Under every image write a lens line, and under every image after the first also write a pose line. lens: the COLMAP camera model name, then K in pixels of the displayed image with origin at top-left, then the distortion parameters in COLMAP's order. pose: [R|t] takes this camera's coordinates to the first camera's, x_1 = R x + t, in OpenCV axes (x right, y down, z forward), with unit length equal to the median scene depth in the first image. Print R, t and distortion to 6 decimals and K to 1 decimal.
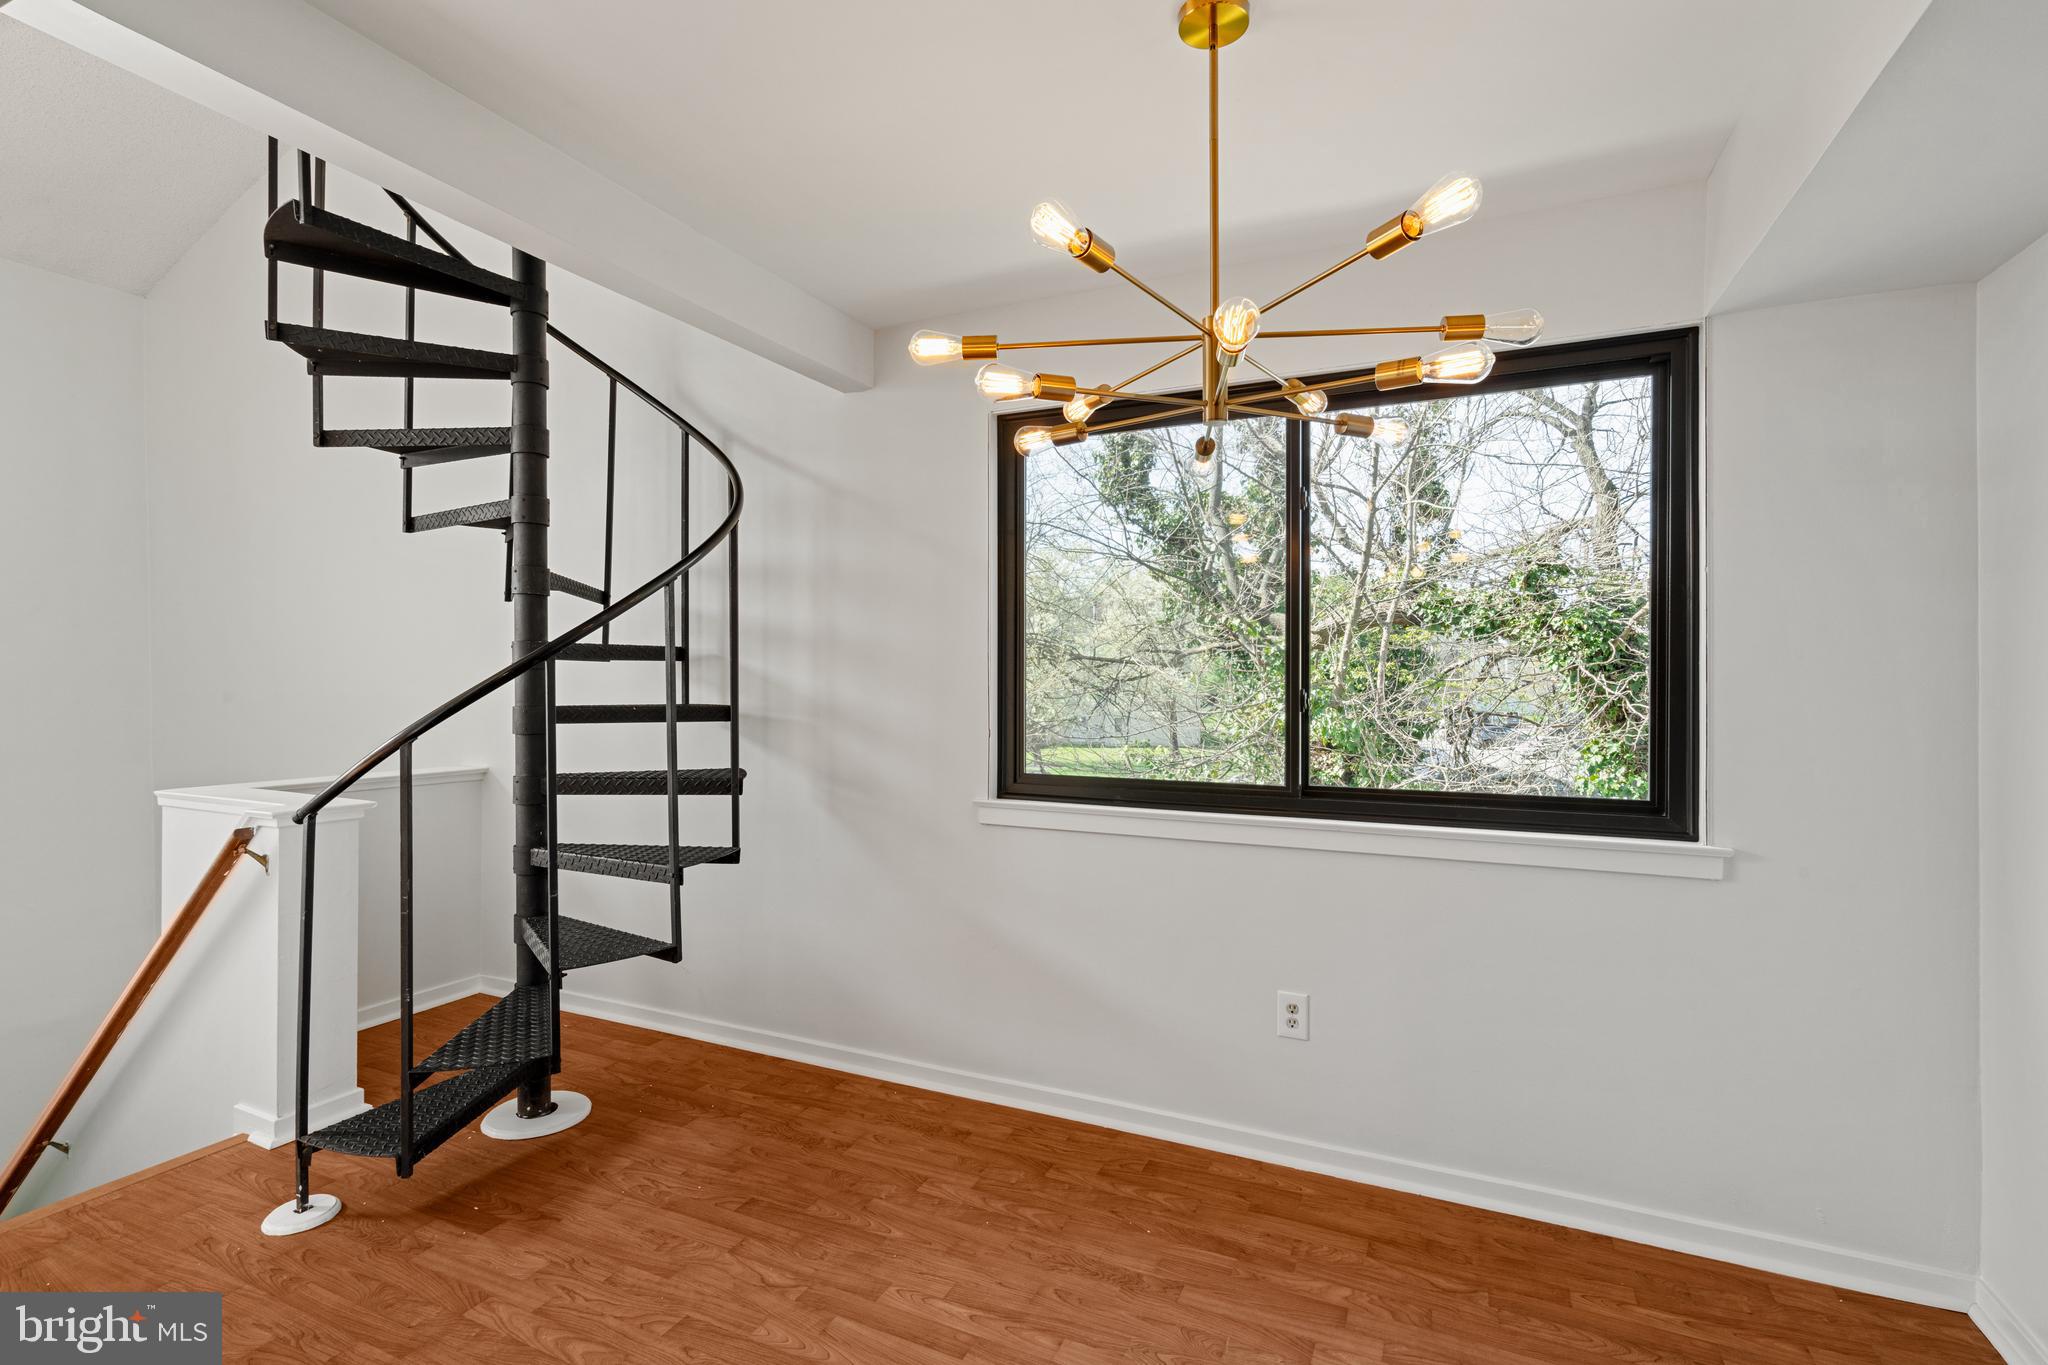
lens RADIAL K [[934.4, 0, 1020.1], [0, 934.4, 665.7], [0, 0, 1]] dist [-0.002433, 0.001373]
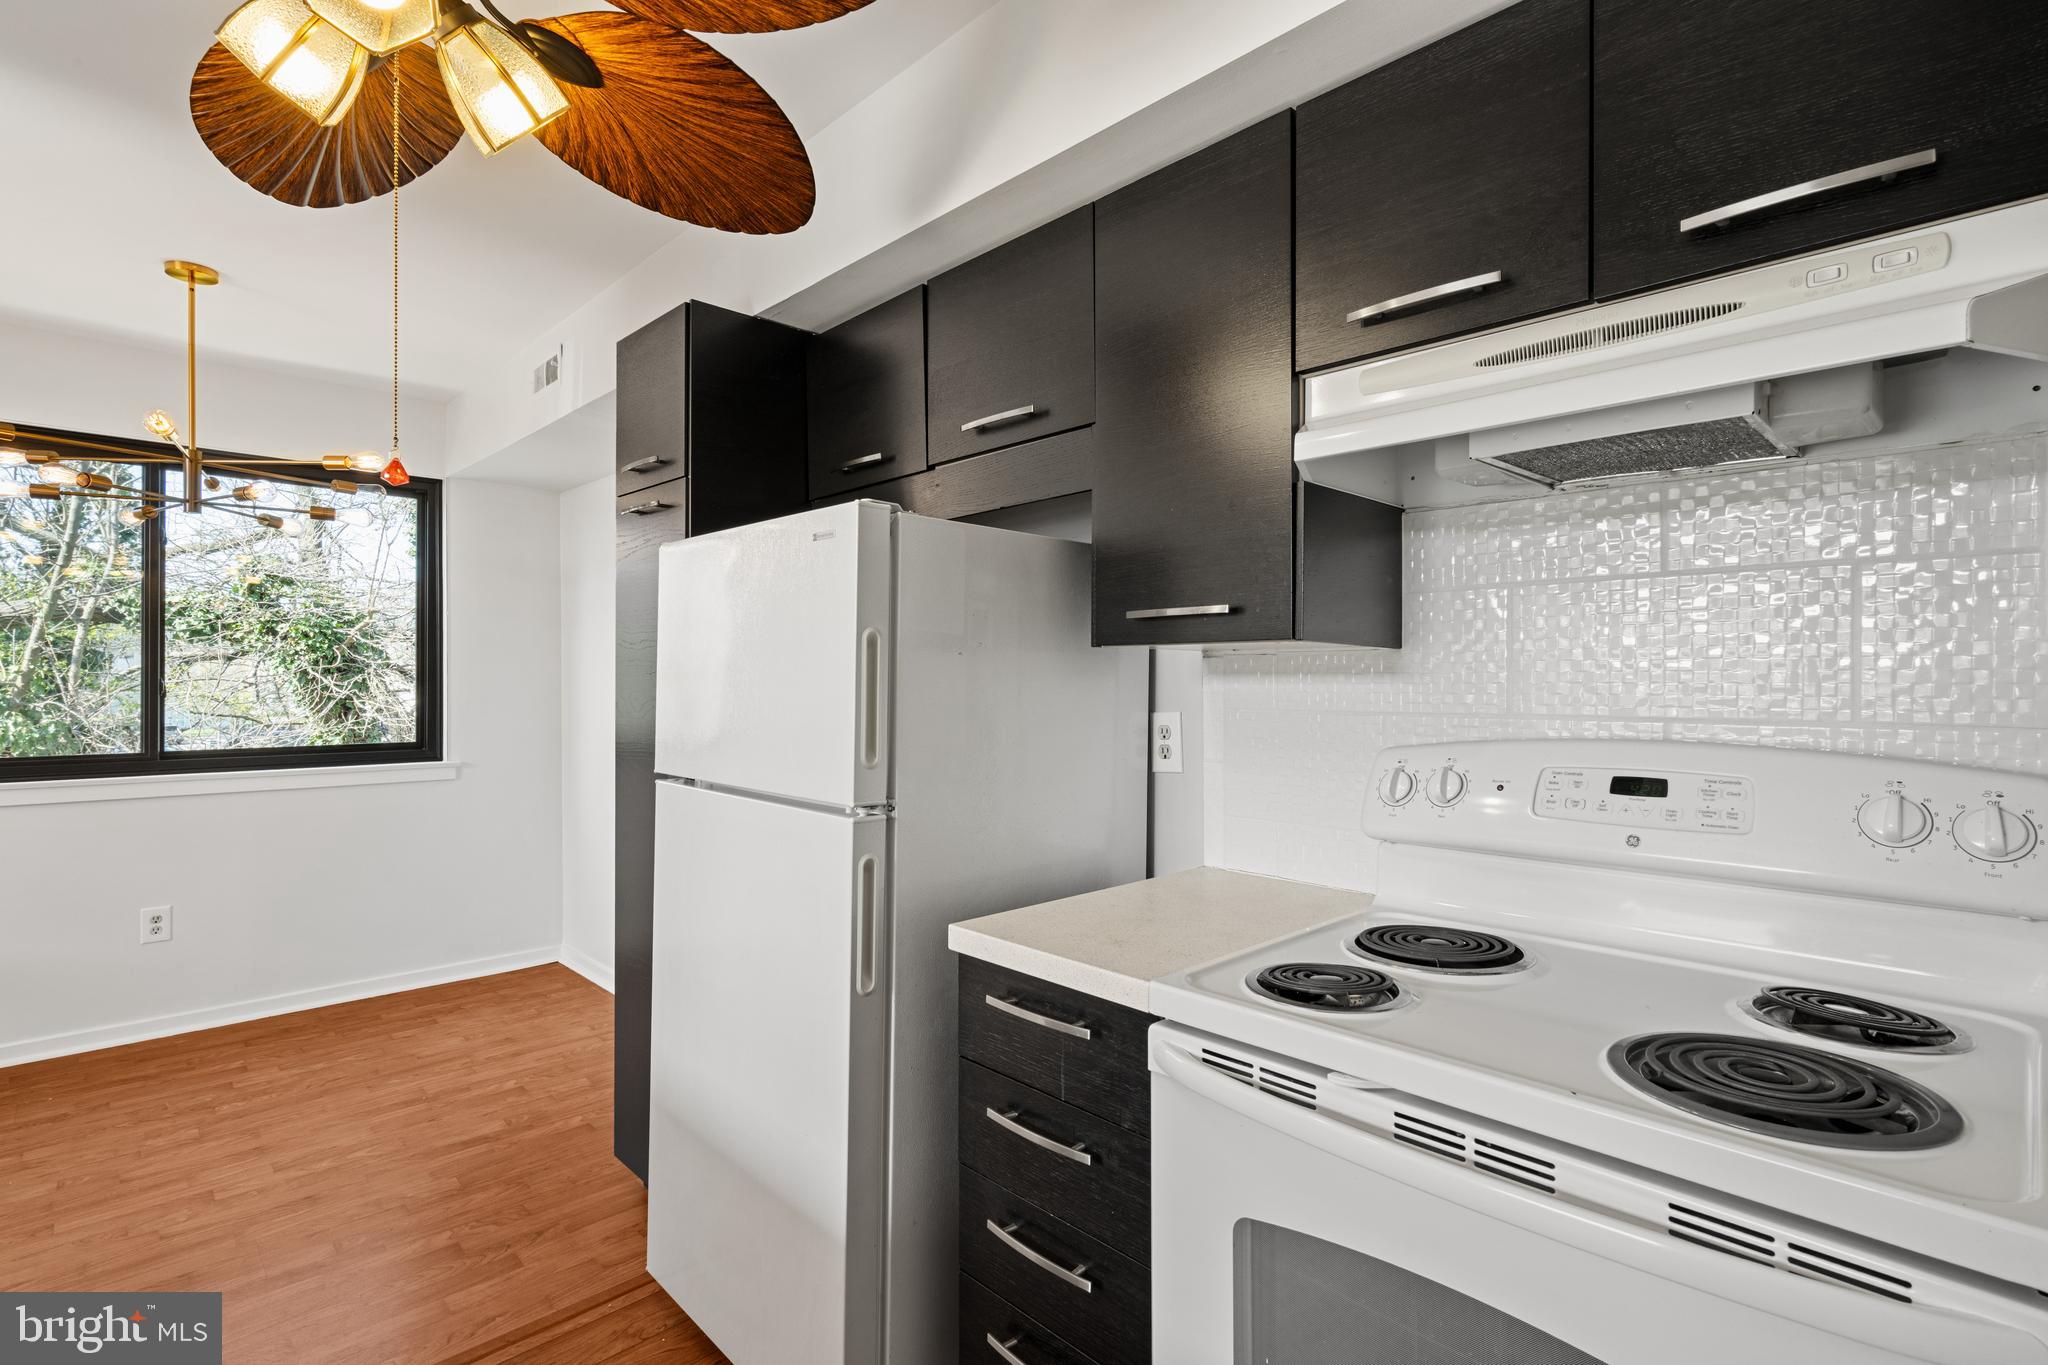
lens RADIAL K [[934.4, 0, 1015.8], [0, 934.4, 700.8], [0, 0, 1]] dist [-0.002433, 0.001373]
pose [[0.339904, -0.018458, 0.940279, -0.172353], [-0.009316, 0.999692, 0.022992, 0.004984], [-0.940414, -0.016574, 0.339628, -0.191183]]
